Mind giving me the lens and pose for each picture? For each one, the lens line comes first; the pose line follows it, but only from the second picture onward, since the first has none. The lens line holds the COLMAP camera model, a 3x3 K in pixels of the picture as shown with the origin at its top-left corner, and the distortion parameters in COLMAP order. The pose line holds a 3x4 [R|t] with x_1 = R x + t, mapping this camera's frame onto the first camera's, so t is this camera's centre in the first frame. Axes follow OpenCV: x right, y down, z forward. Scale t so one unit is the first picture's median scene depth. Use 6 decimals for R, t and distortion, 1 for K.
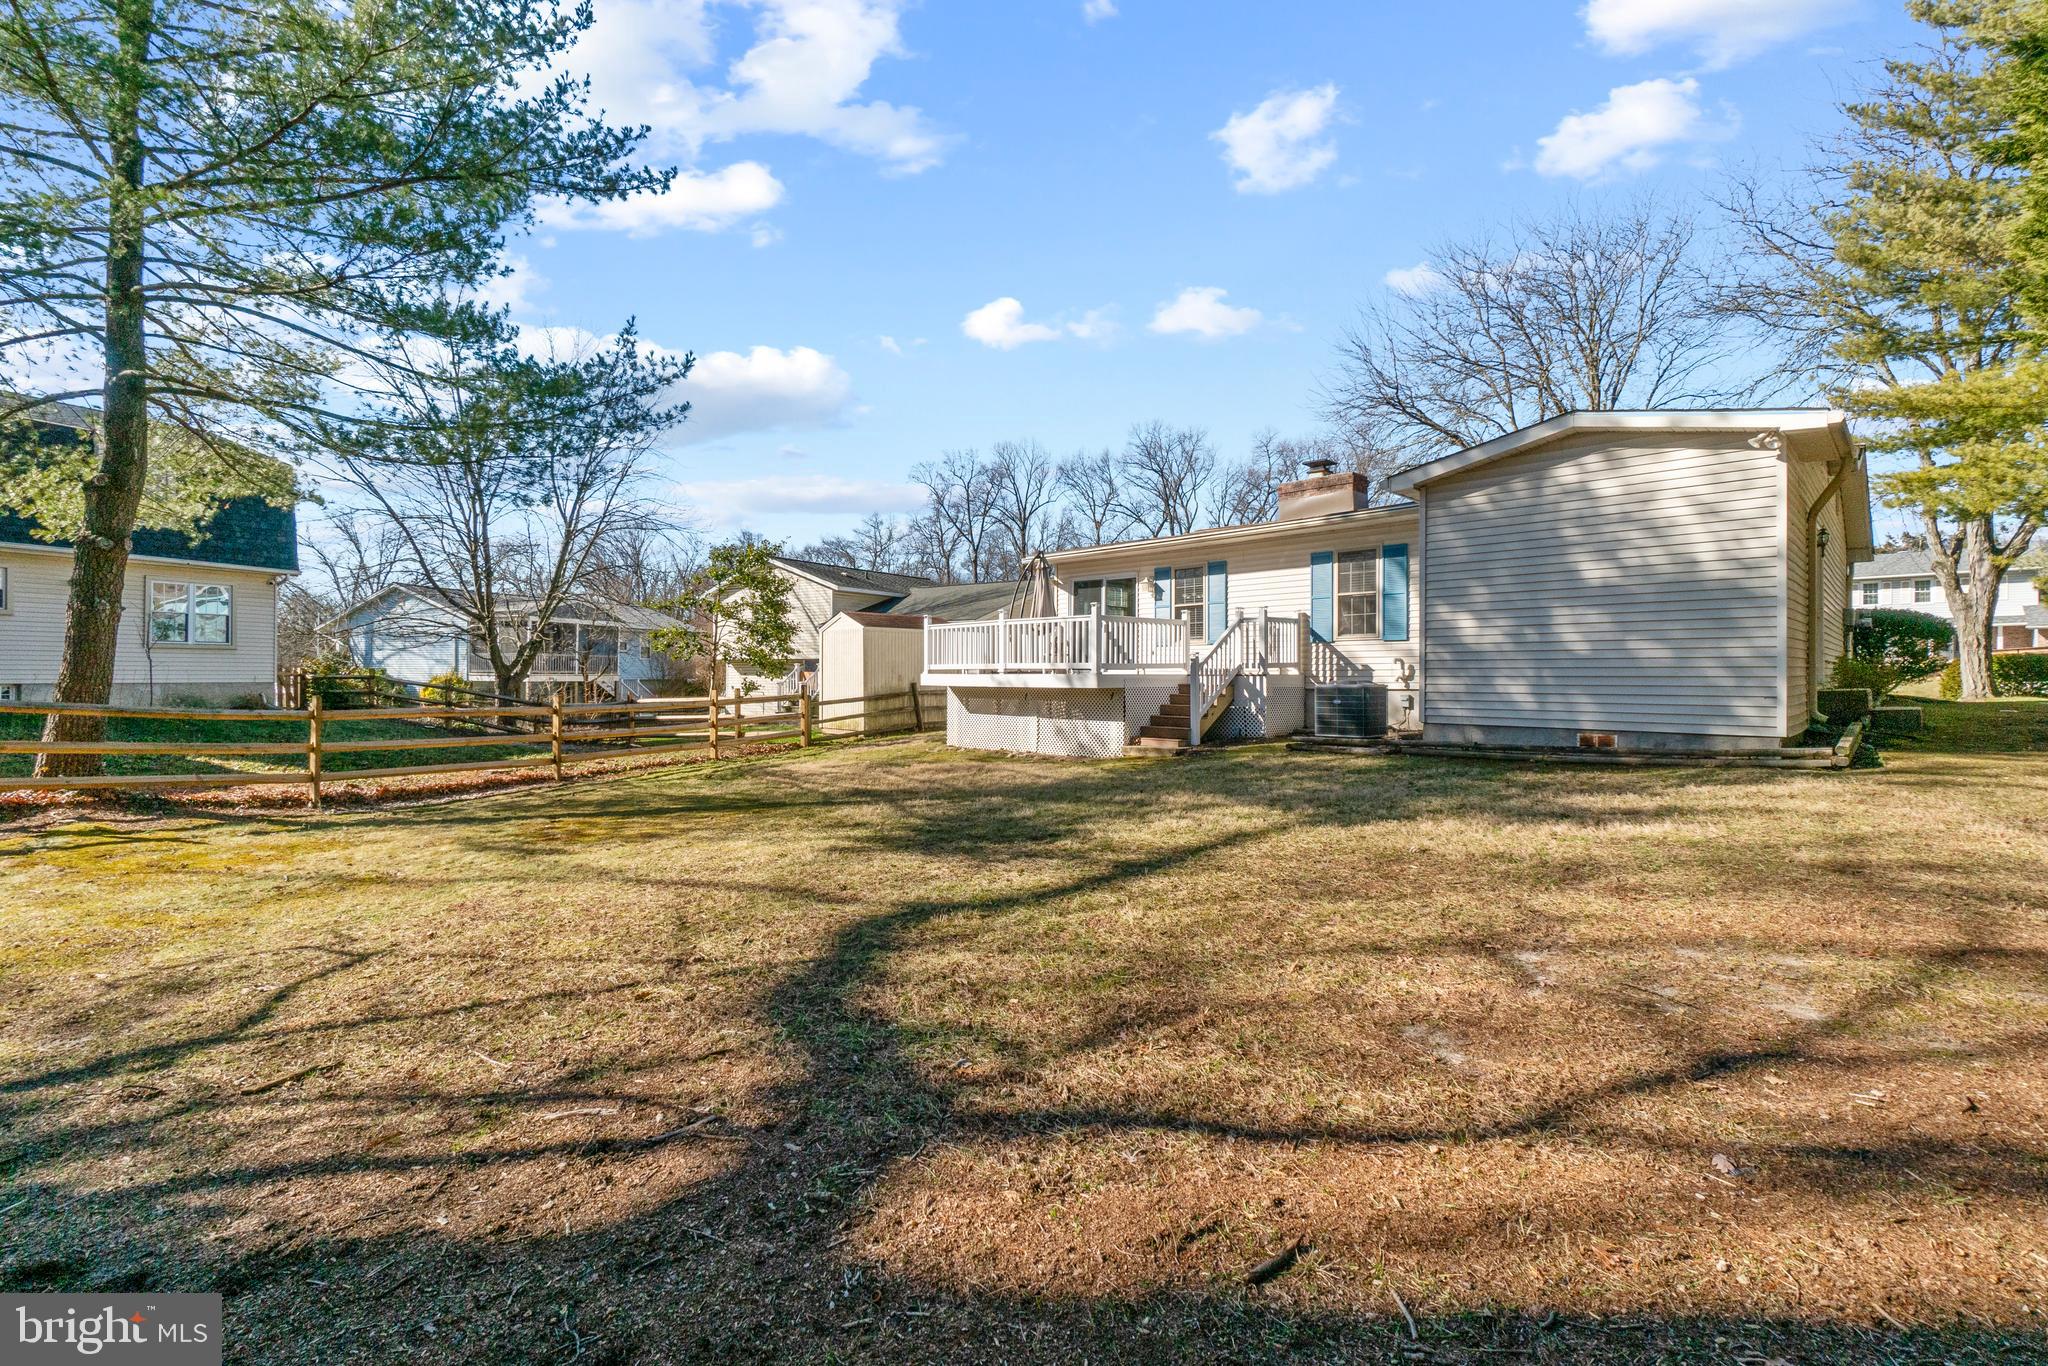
lens RADIAL K [[887.8, 0, 1033.3], [0, 887.8, 683.1], [0, 0, 1]] dist [-0.007768, -0.000619]
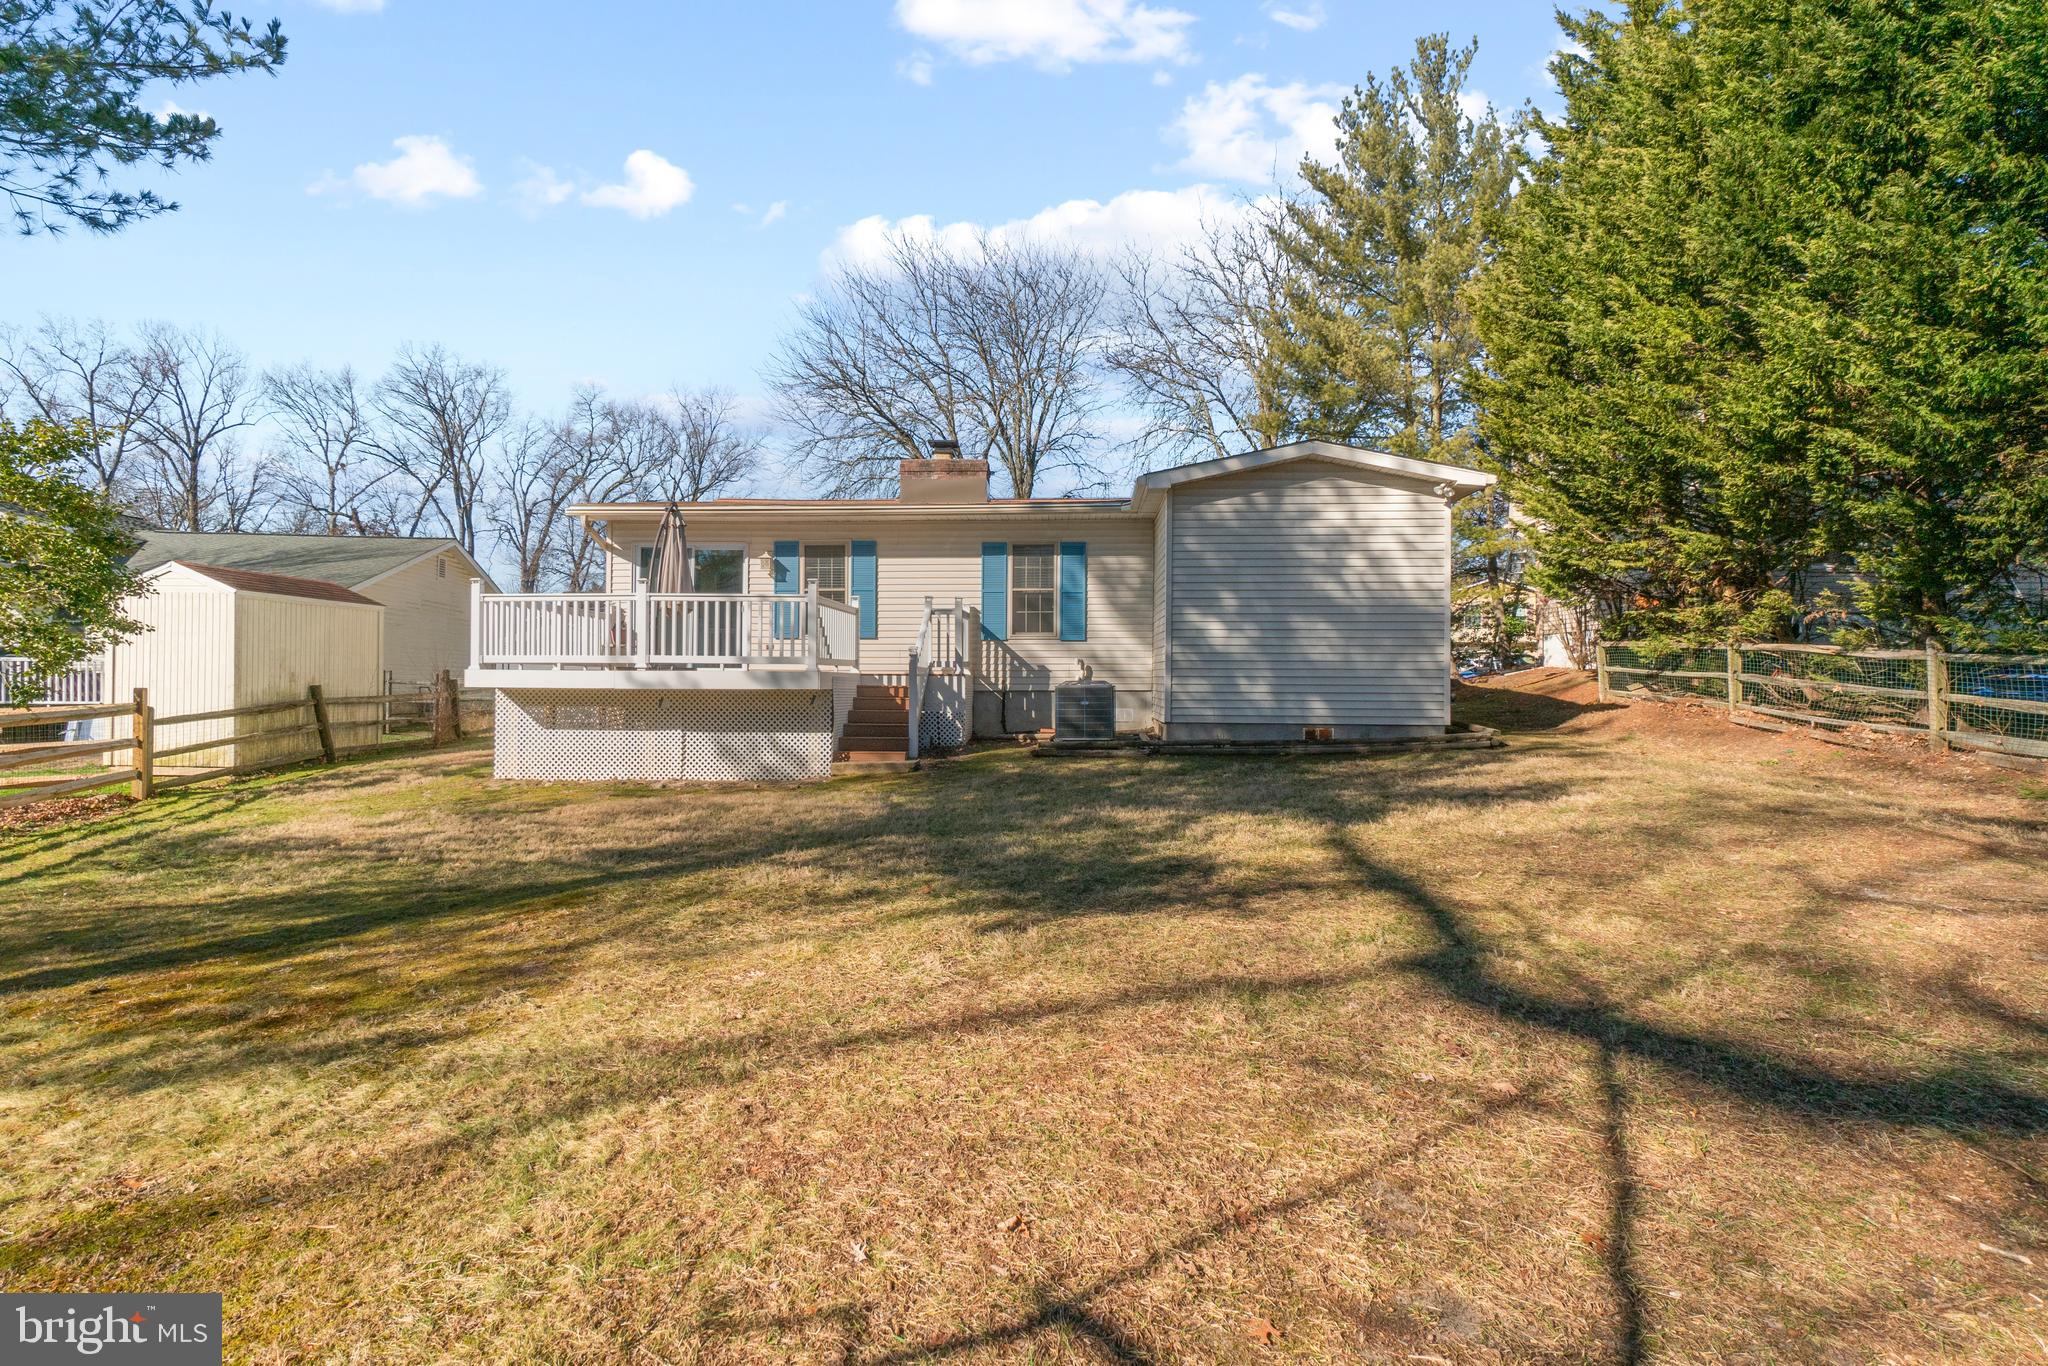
lens RADIAL K [[996.7, 0, 1027.5], [0, 996.7, 683.6], [0, 0, 1]] dist [0.000671, -0.000634]
pose [[0.739784, 0.003431, 0.672836, -0.339792], [0.001873, 0.999973, -0.007159, 0.006231], [-0.672842, 0.006556, 0.739757, 0.211646]]
